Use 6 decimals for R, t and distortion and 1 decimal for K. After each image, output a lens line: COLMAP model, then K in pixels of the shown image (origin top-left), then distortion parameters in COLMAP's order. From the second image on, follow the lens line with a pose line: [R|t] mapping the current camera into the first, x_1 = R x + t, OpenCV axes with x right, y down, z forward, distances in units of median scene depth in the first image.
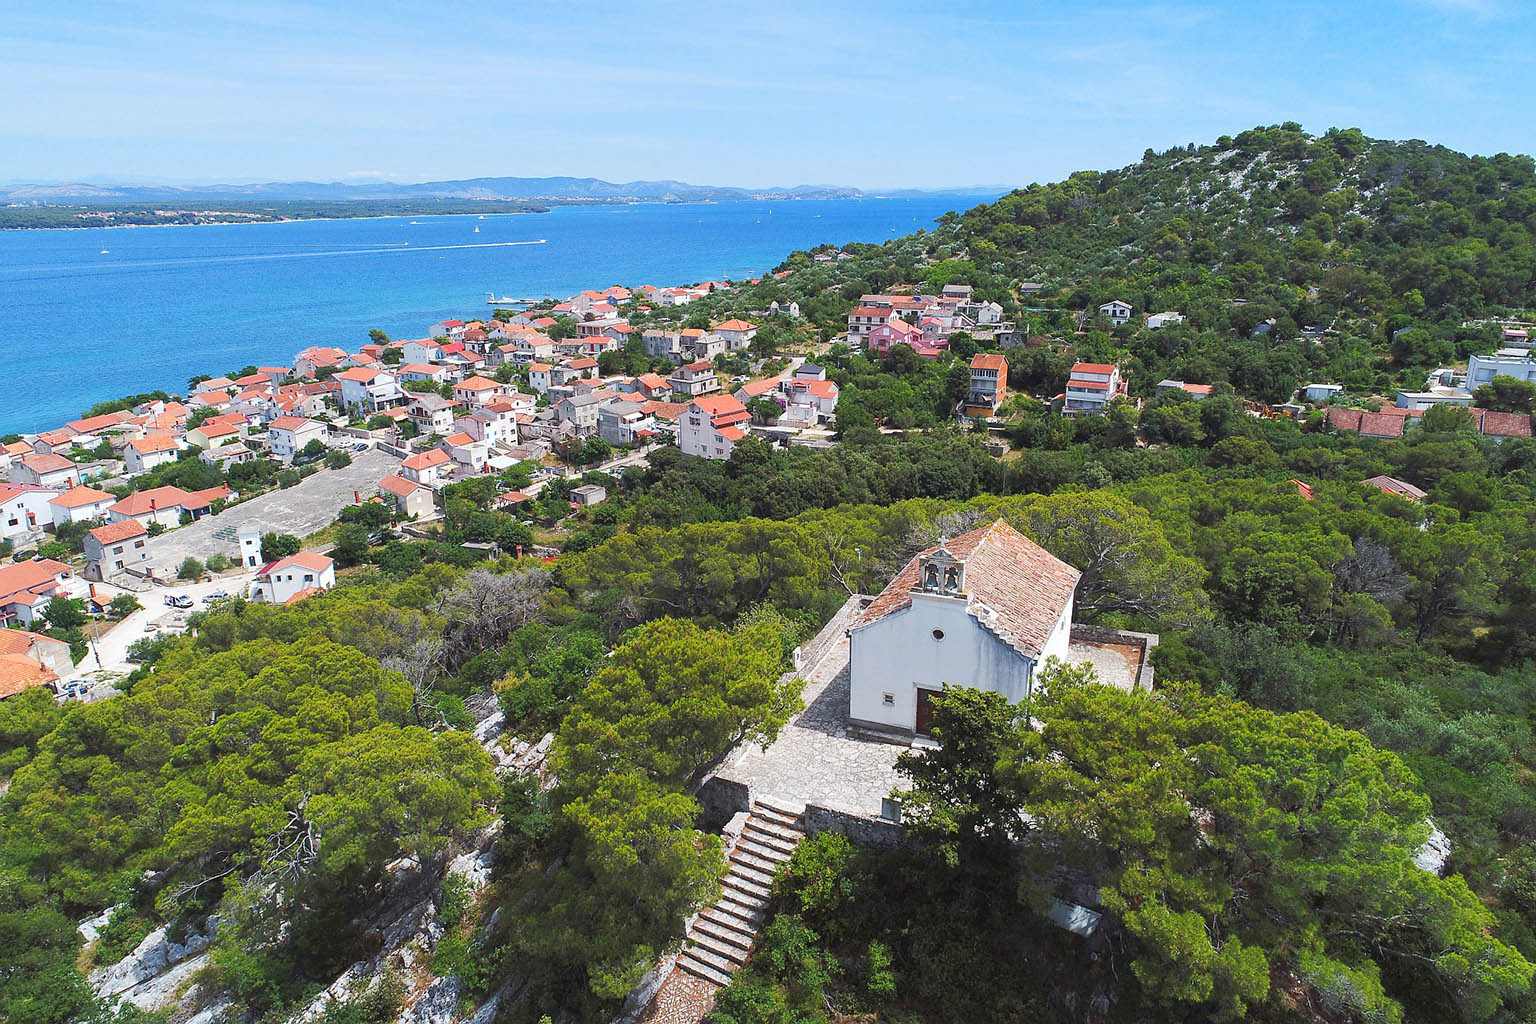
lens RADIAL K [[1017.5, 0, 770.1], [0, 1017.5, 506.7], [0, 0, 1]] dist [-0.006044, 0.003028]
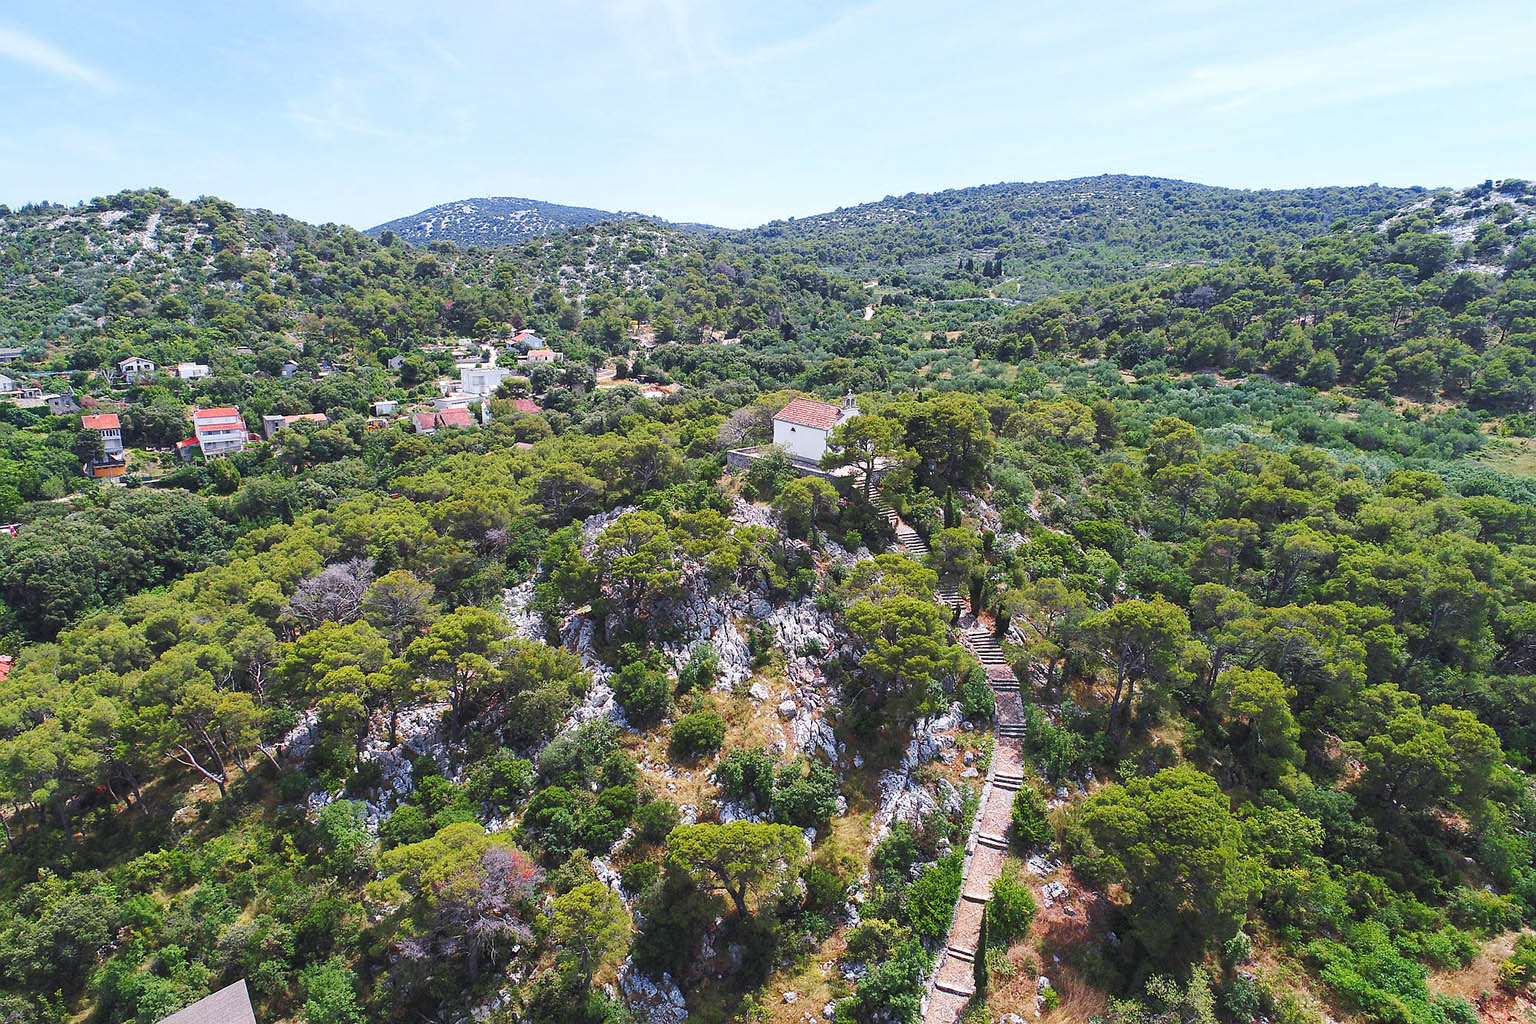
lens RADIAL K [[1017.5, 0, 768.1], [0, 1017.5, 514.4], [0, 0, 1]] dist [-0.006044, 0.003028]
pose [[0.433879, -0.216260, 0.874632, -0.416970], [0.250816, 0.961383, 0.113287, -0.003129], [-0.865356, 0.170219, 0.471365, -0.032344]]
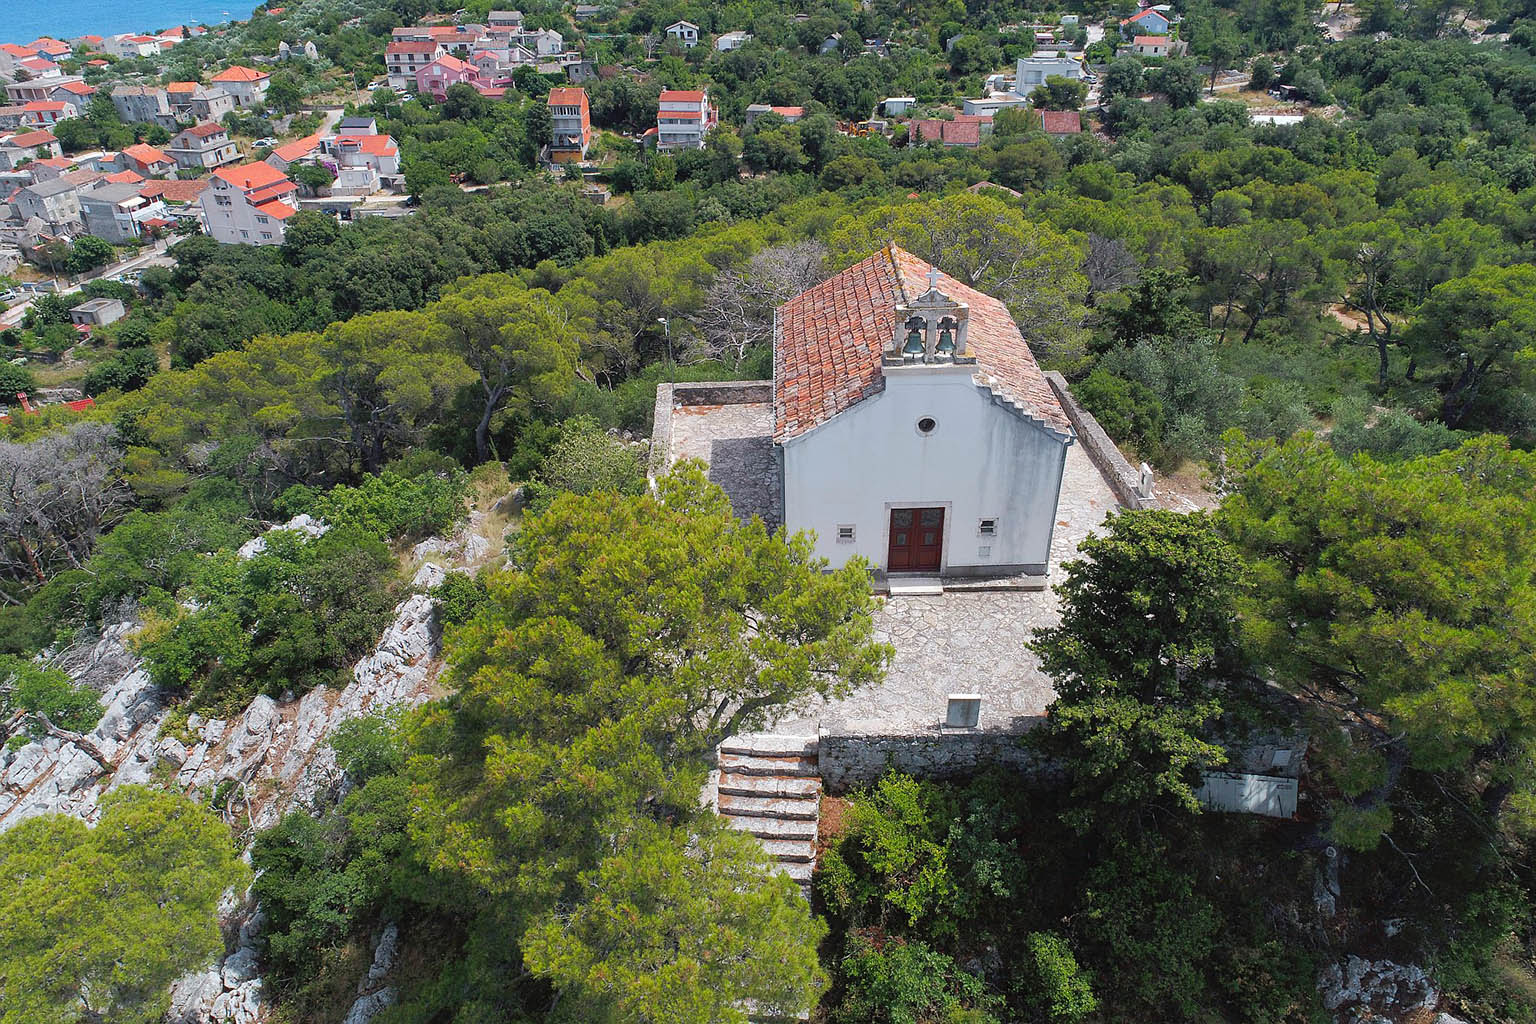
lens RADIAL K [[1017.5, 0, 766.6], [0, 1017.5, 506.8], [0, 0, 1]] dist [-0.006044, 0.003028]
pose [[0.907181, -0.212961, 0.362865, -0.027200], [0.124865, 0.959858, 0.251159, -0.000055], [-0.401786, -0.182537, 0.897356, 0.069936]]
